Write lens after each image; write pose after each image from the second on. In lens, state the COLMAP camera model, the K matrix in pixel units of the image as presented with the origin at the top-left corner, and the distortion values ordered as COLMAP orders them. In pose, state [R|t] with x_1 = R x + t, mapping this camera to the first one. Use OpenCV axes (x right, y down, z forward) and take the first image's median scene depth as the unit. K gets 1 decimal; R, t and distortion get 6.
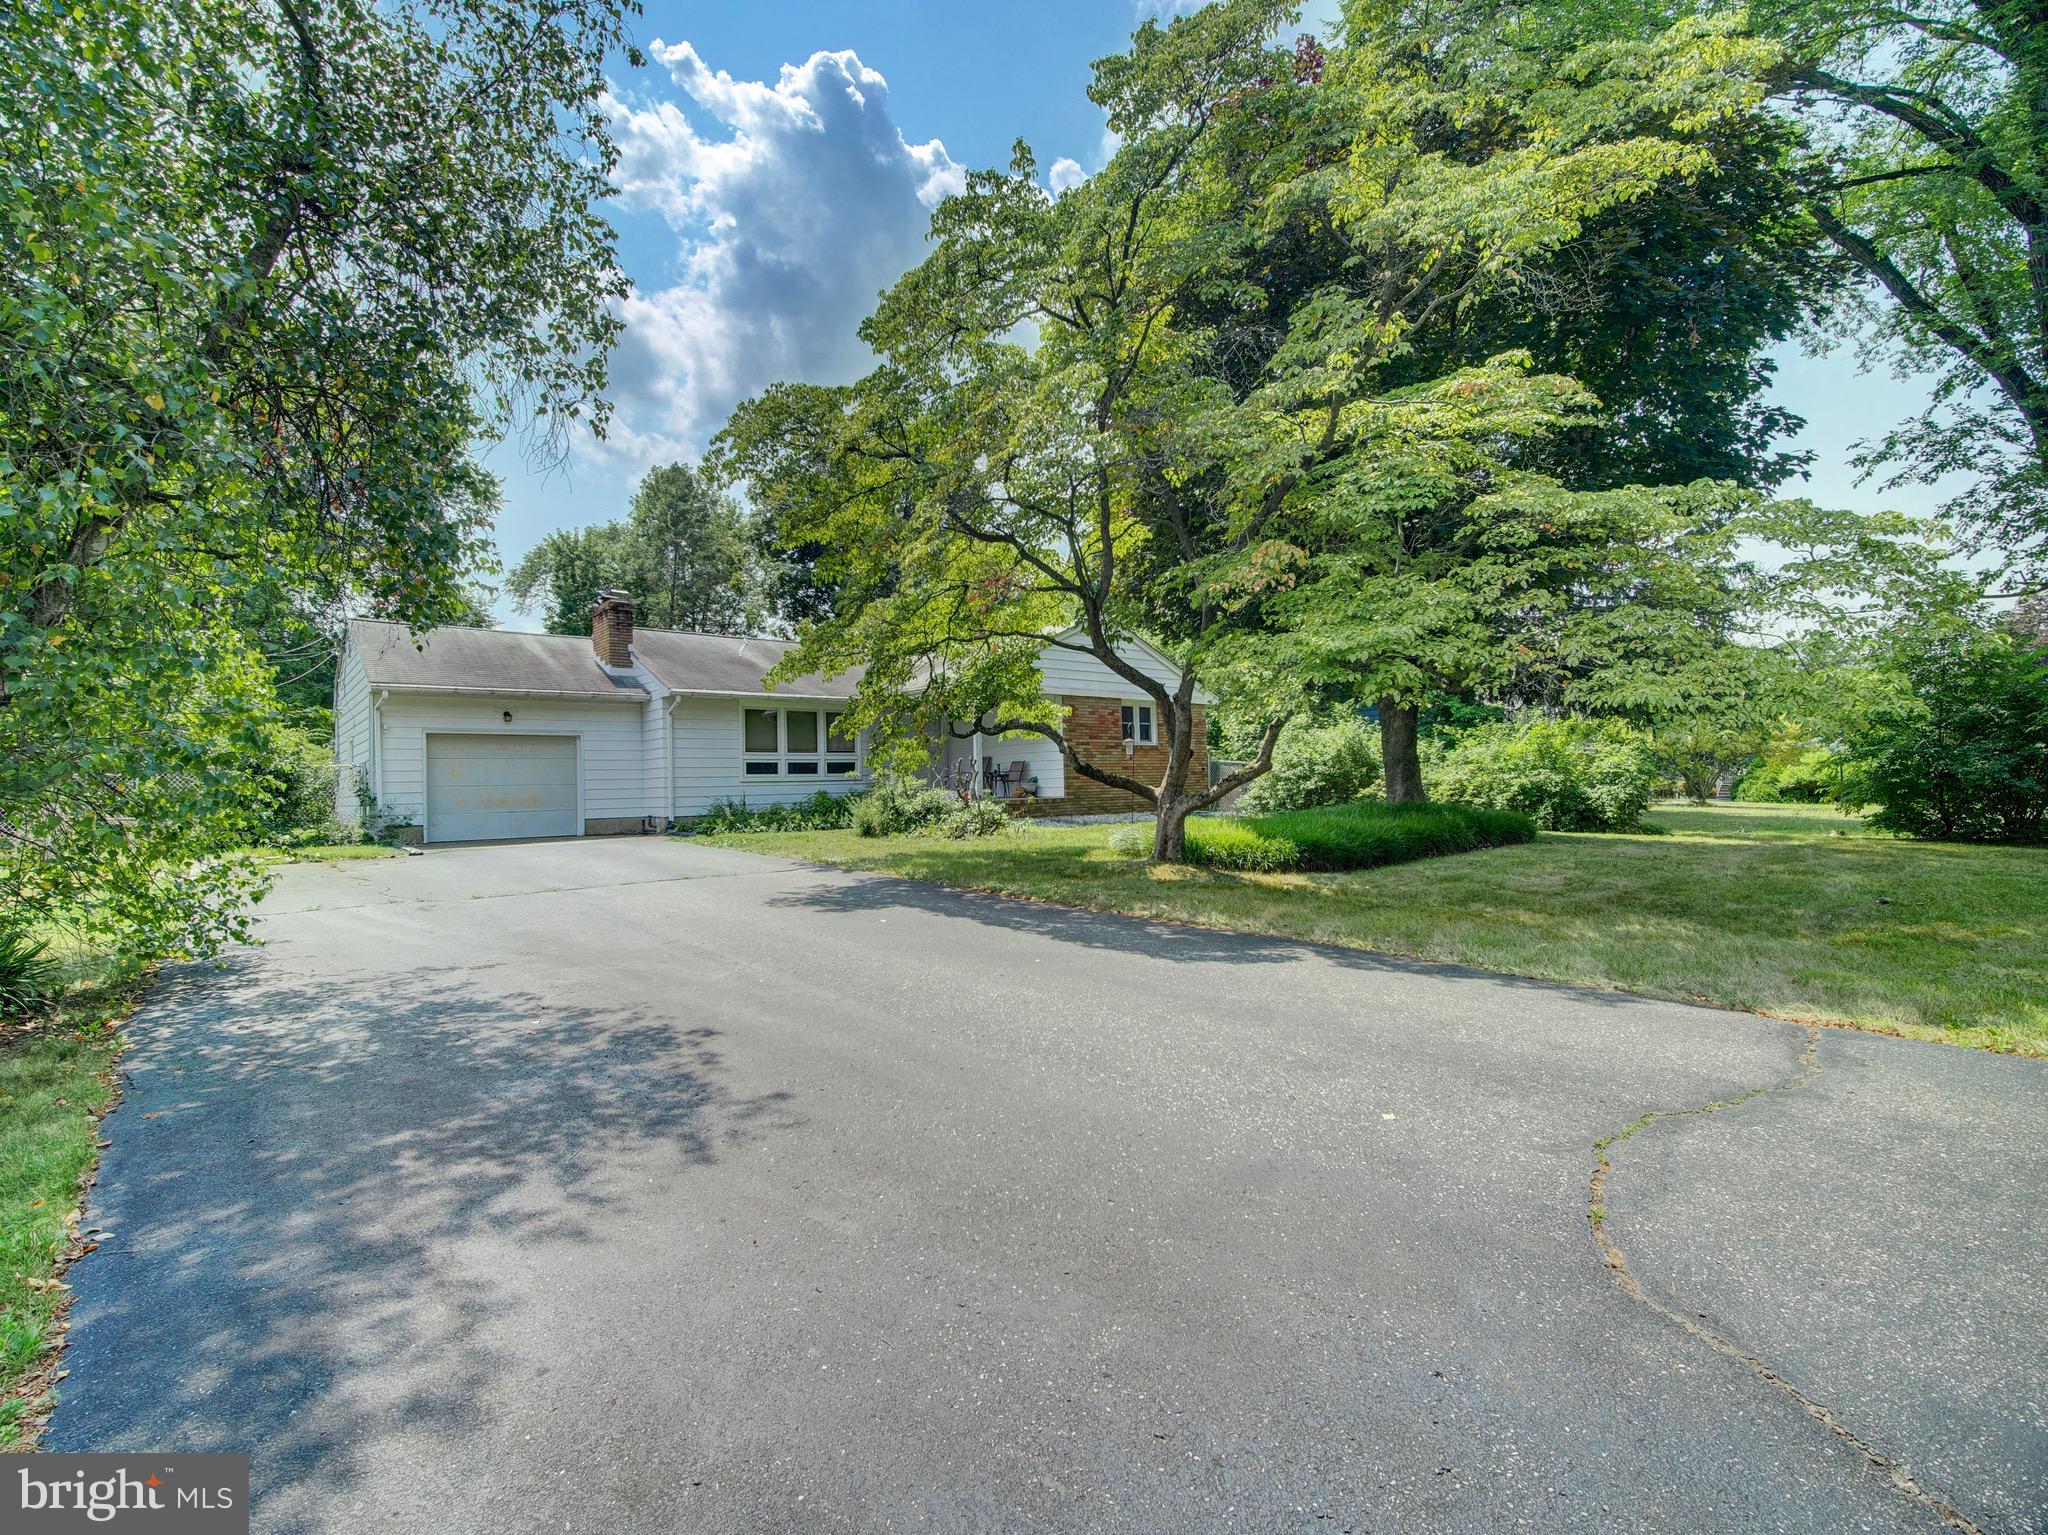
lens RADIAL K [[977.4, 0, 1018.7], [0, 977.4, 763.3], [0, 0, 1]] dist [-0.001386, -0.000330]
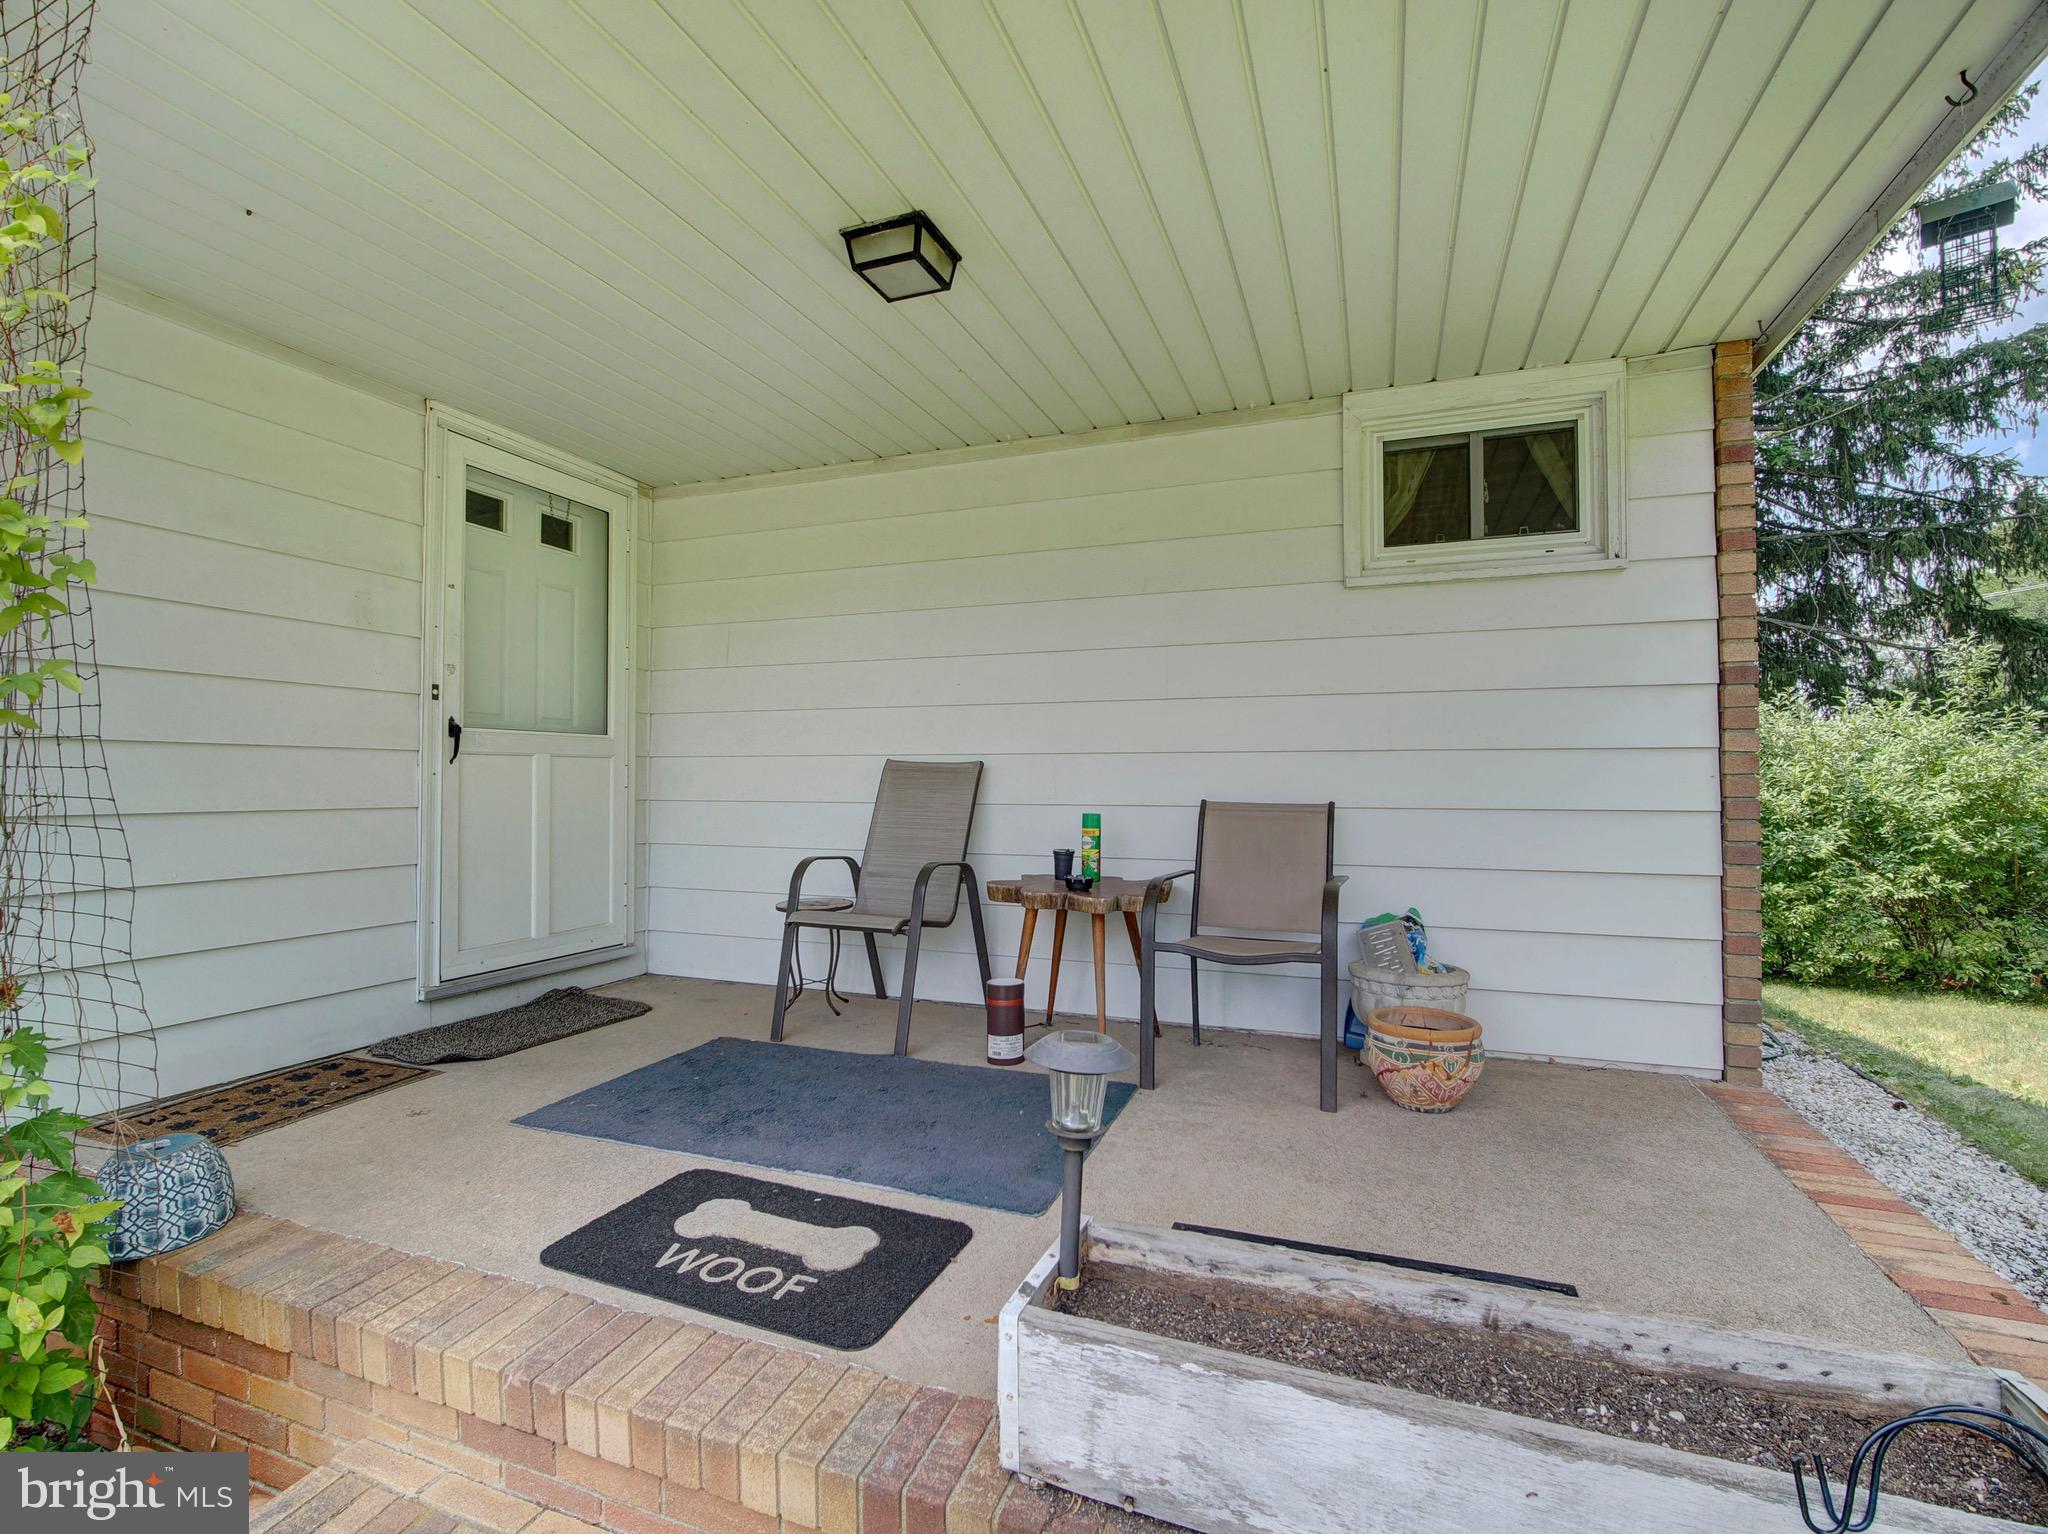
lens RADIAL K [[977.4, 0, 1018.7], [0, 977.4, 762.8], [0, 0, 1]] dist [-0.001386, -0.000330]
pose [[0.888102, 0.035426, 0.458280, -0.110305], [-0.039209, 0.999230, -0.001258, -0.007246], [-0.457972, -0.016851, 0.888807, 0.933760]]
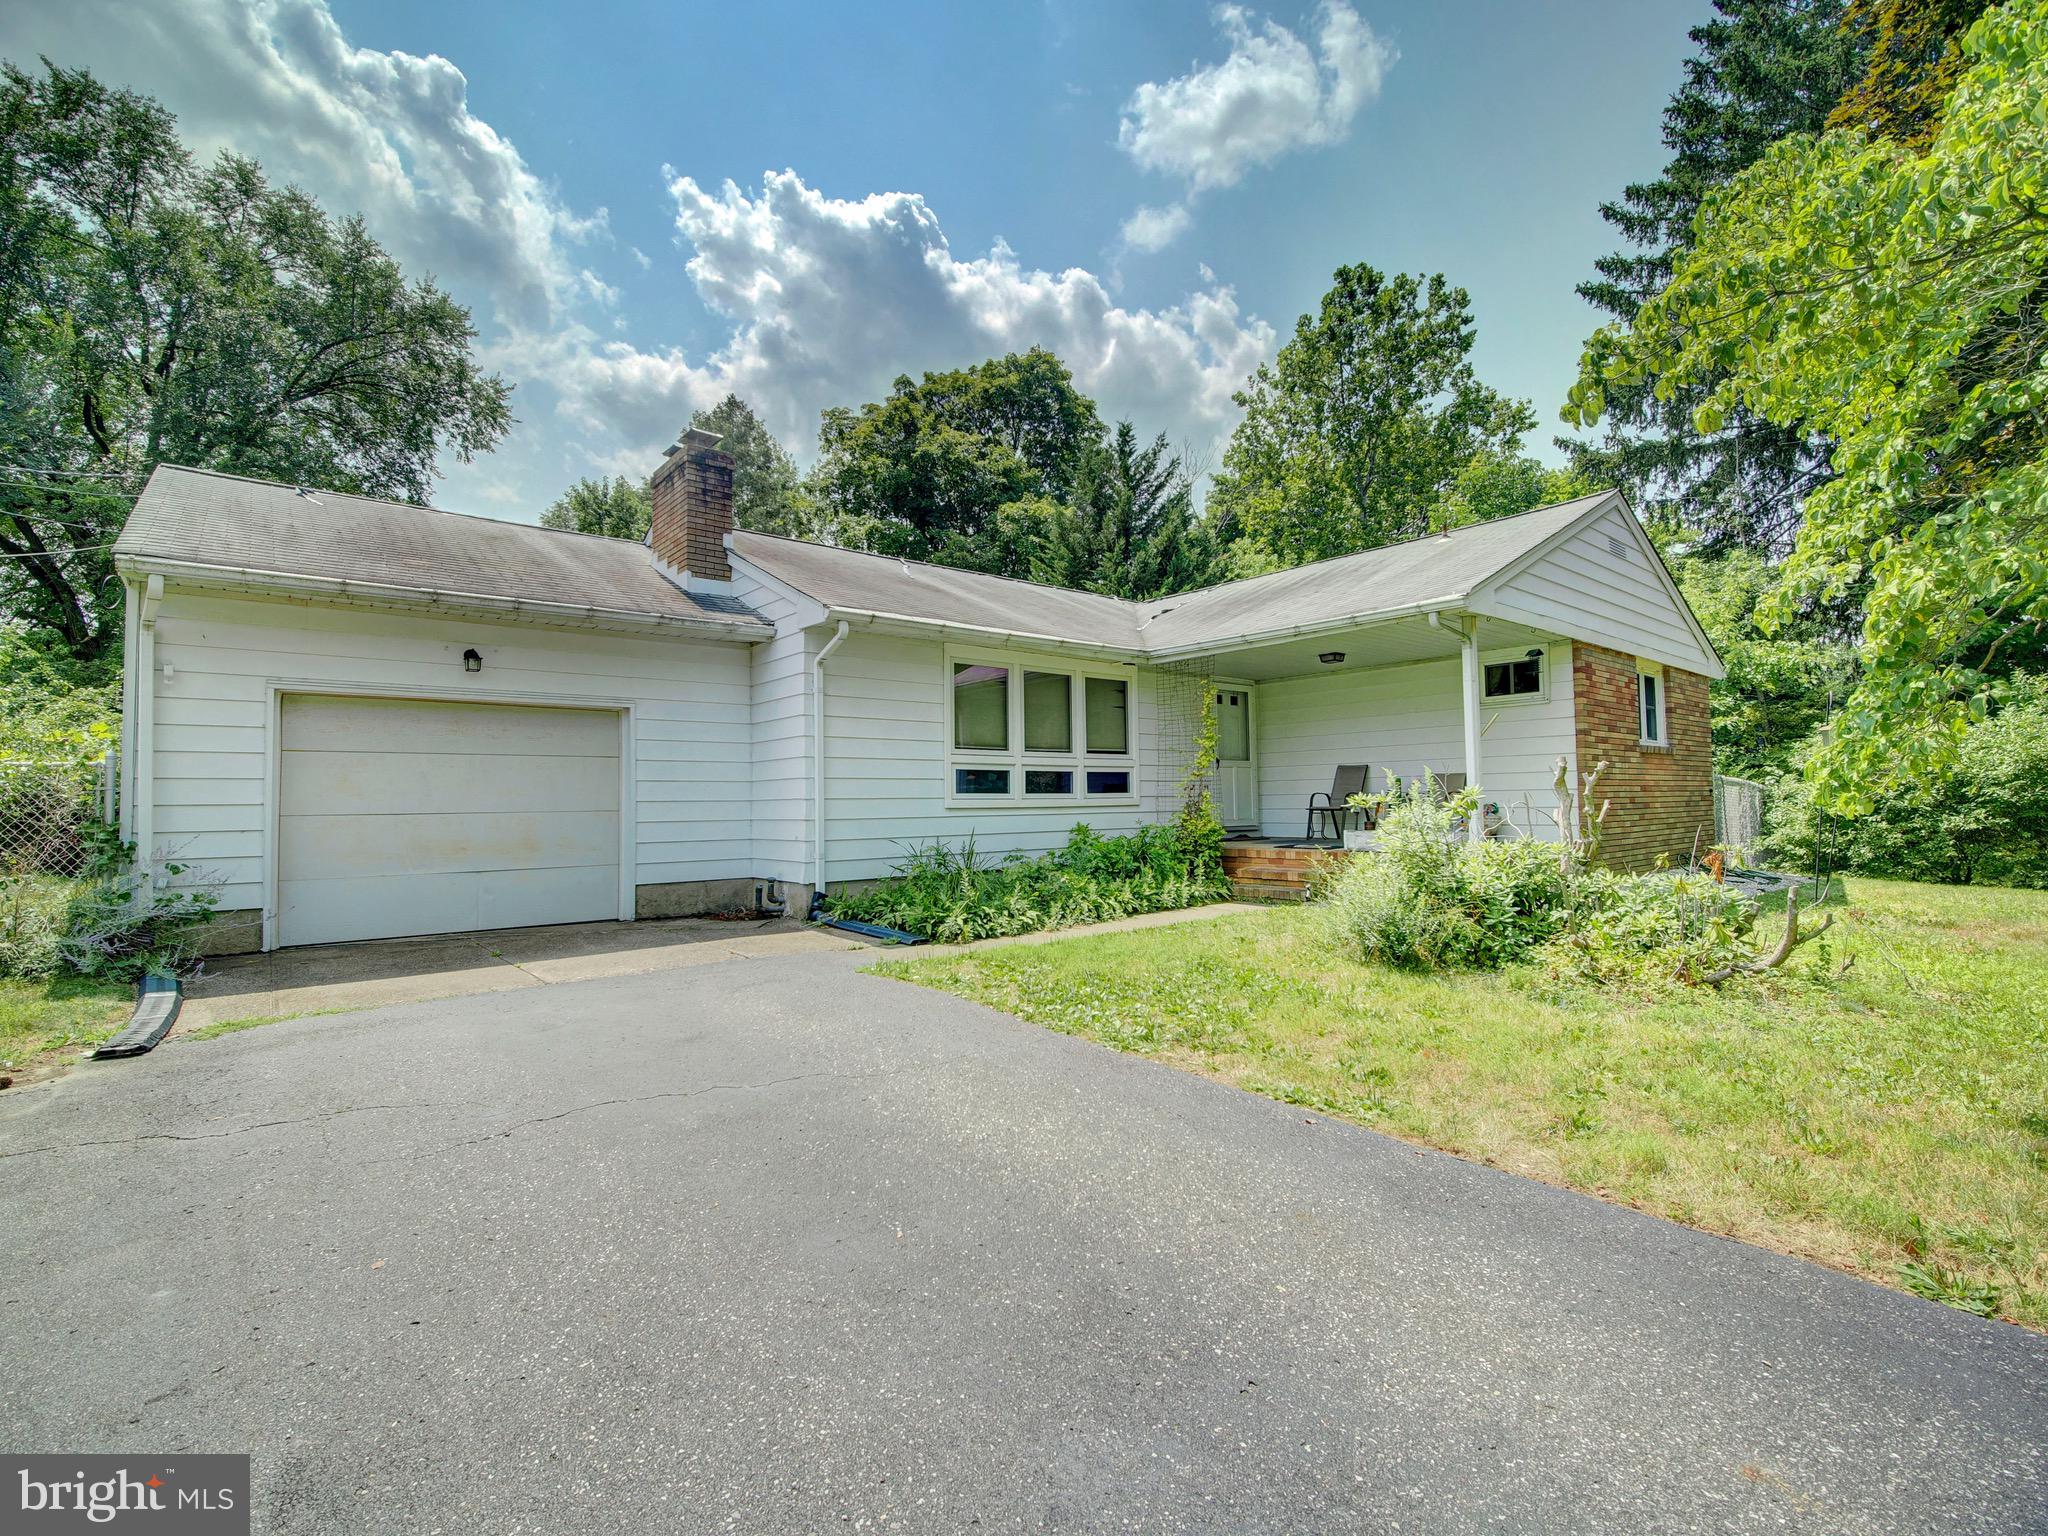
lens RADIAL K [[977.4, 0, 1018.7], [0, 977.4, 763.8], [0, 0, 1]] dist [-0.001386, -0.000330]
pose [[0.999820, 0.010343, -0.015930, -0.237006], [-0.010571, 0.999842, -0.014293, 0.003073], [0.015780, 0.014459, 0.999771, 0.497522]]
